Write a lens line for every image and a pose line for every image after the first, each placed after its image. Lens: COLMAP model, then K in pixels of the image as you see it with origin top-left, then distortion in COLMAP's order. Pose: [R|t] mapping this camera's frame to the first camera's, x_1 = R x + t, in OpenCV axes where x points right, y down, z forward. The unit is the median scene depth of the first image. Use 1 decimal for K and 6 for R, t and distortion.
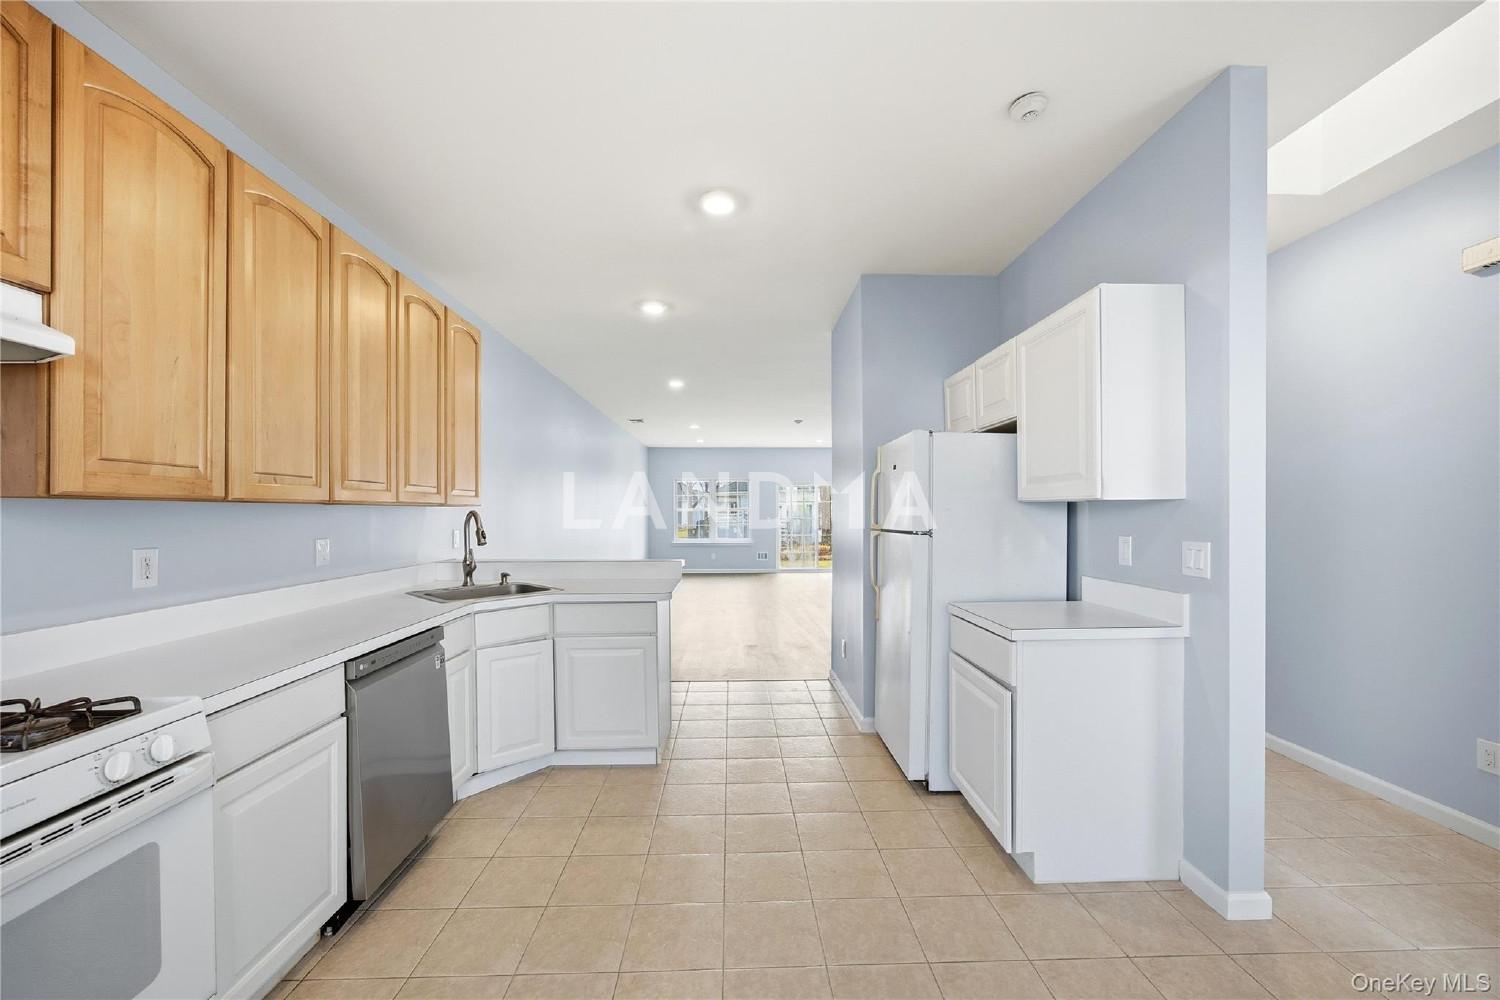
lens RADIAL K [[605.7, 0, 748.6], [0, 605.7, 518.1], [0, 0, 1]] dist [-0.002069, 0.000114]
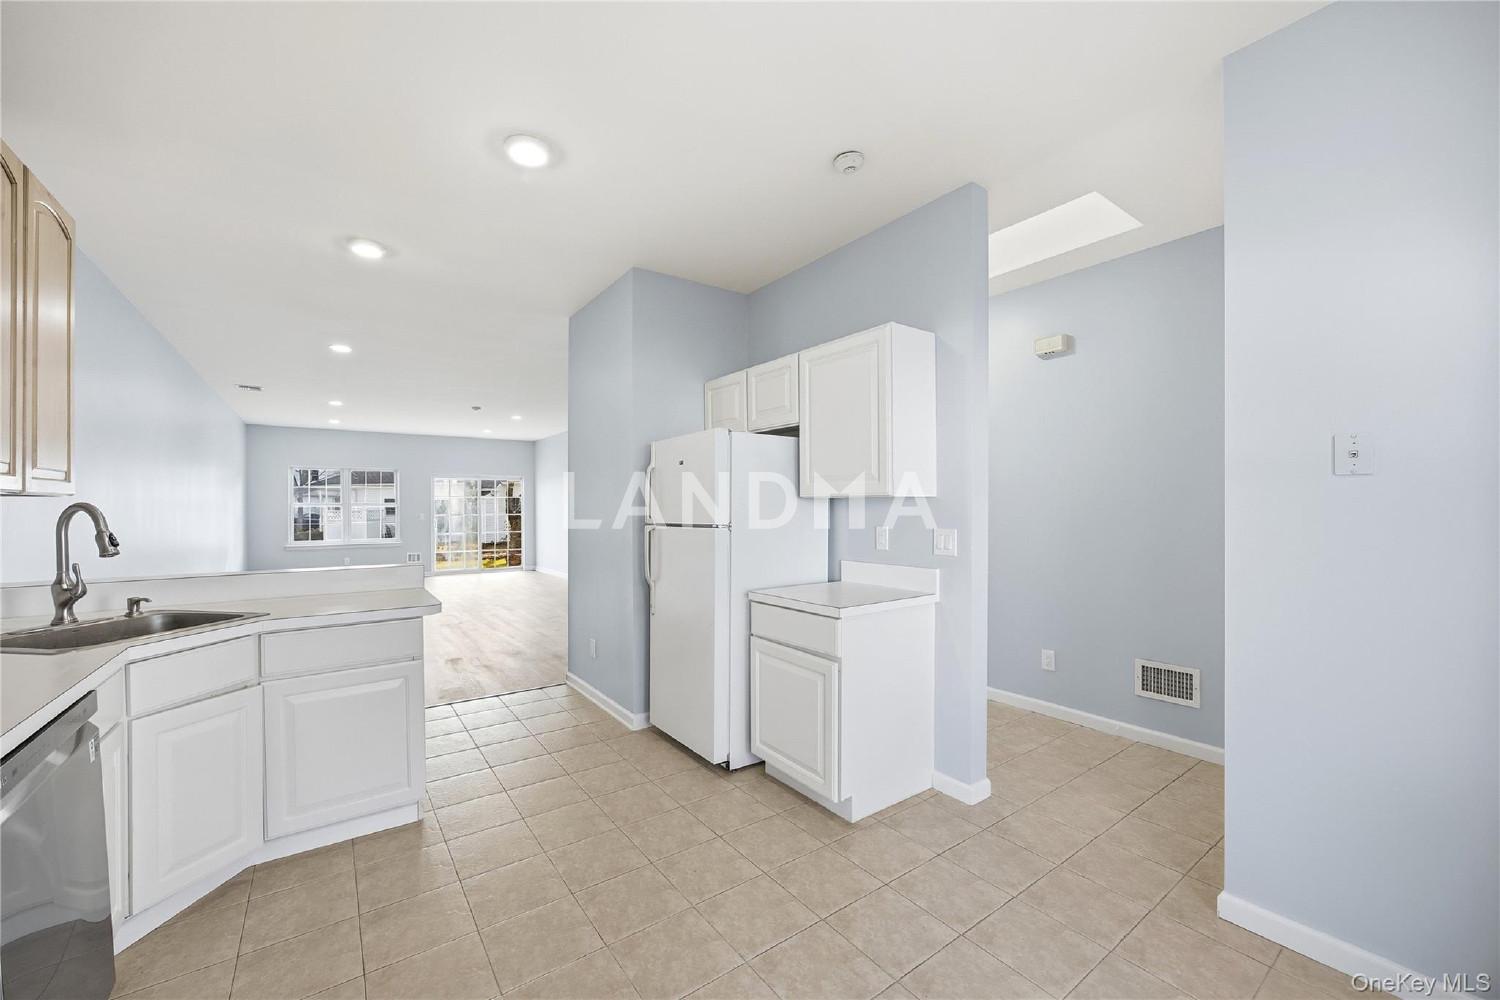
lens RADIAL K [[593.6, 0, 742.9], [0, 593.6, 509.0], [0, 0, 1]] dist [-0.025195, 0.013778]
pose [[0.830094, -0.000360, 0.557623, -0.244395], [0.005007, 0.999964, -0.006807, 0.001847], [-0.557601, 0.008443, 0.830066, 0.117939]]
